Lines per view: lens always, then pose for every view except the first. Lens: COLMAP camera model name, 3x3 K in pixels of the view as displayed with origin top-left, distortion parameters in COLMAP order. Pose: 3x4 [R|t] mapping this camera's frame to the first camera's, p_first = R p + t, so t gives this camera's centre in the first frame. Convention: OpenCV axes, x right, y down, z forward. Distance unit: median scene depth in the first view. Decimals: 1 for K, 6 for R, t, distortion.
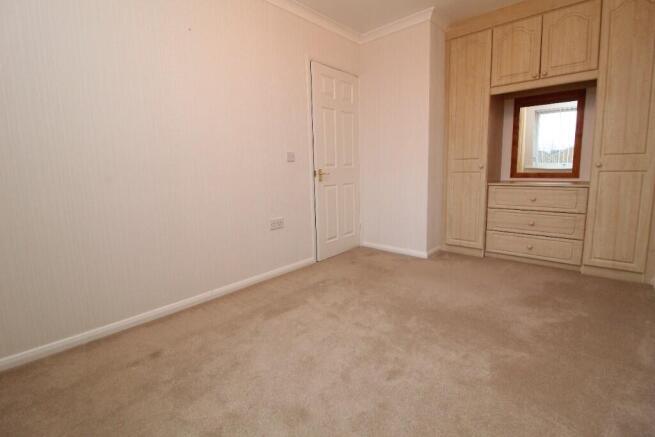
lens RADIAL K [[318.9, 0, 327.0], [0, 318.9, 207.6], [0, 0, 1]] dist [-0.001728, -0.000594]
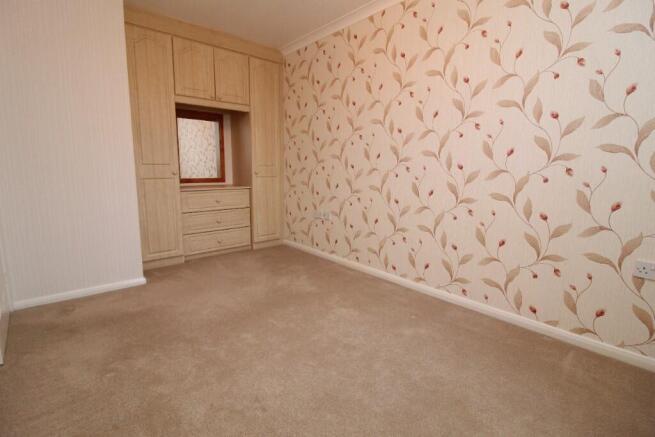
lens RADIAL K [[318.9, 0, 327.0], [0, 318.9, 207.6], [0, 0, 1]] dist [-0.001728, -0.000594]
pose [[0.079858, -0.106357, 0.991116, -0.498741], [0.112731, 0.988876, 0.097033, -0.069769], [-0.990411, 0.103980, 0.090960, 0.485693]]
